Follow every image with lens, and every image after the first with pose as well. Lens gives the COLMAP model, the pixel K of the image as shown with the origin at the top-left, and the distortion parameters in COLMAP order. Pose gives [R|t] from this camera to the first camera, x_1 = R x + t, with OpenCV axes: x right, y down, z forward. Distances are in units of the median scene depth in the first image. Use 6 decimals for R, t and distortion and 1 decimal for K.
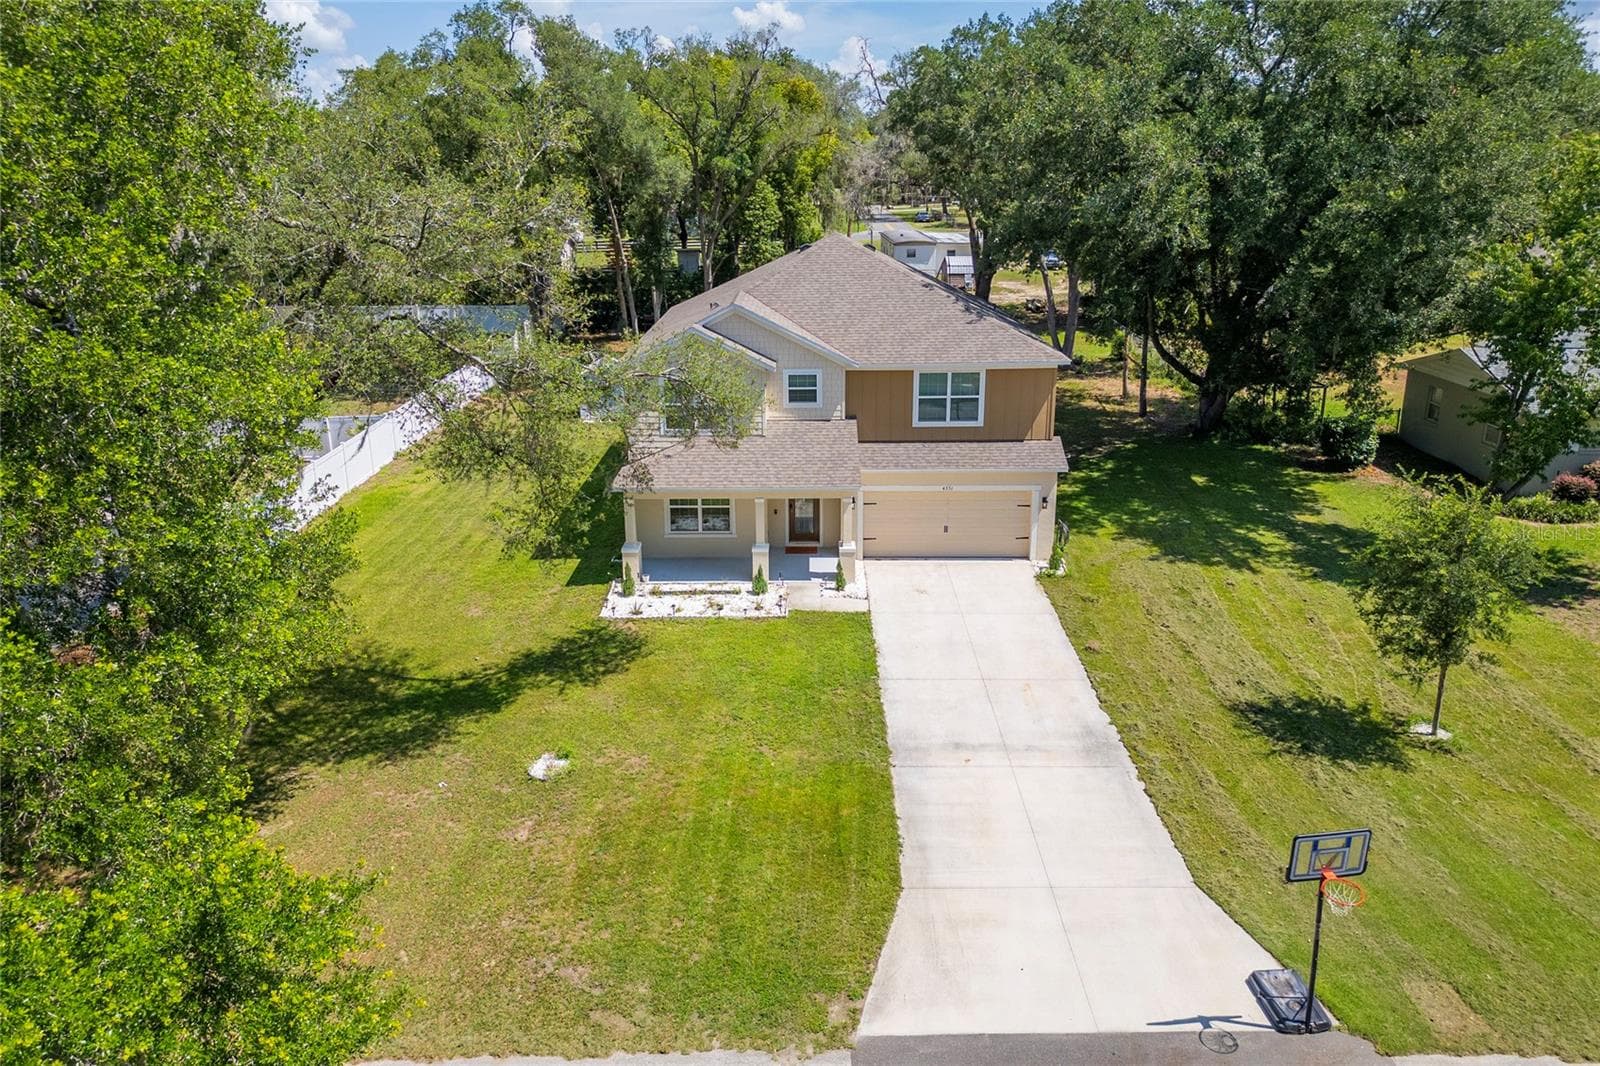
lens RADIAL K [[1139.2, 0, 800.5], [0, 1139.2, 519.3], [0, 0, 1]] dist [0.055793, -0.031258]
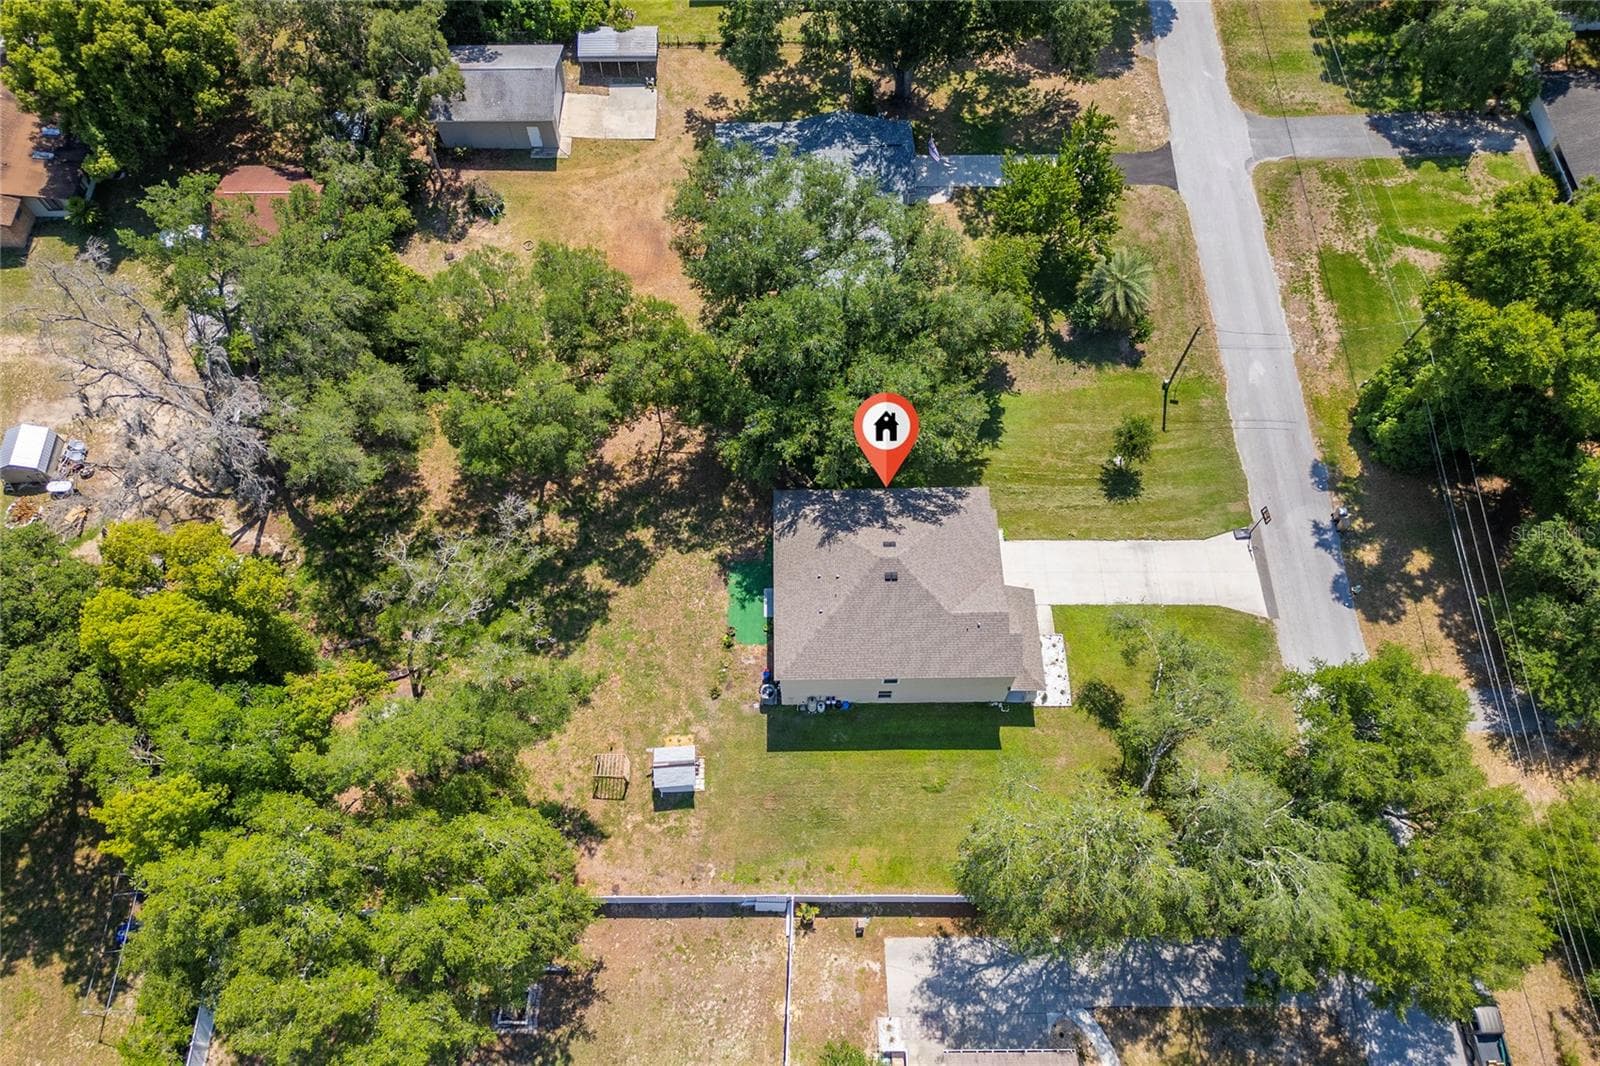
lens RADIAL K [[1139.2, 0, 800.5], [0, 1139.2, 519.3], [0, 0, 1]] dist [0.055793, -0.031258]
pose [[-0.018352, -0.883635, 0.467816, -0.909794], [0.294529, 0.442355, 0.847097, -2.218204], [-0.955466, 0.153332, 0.252138, 0.817838]]
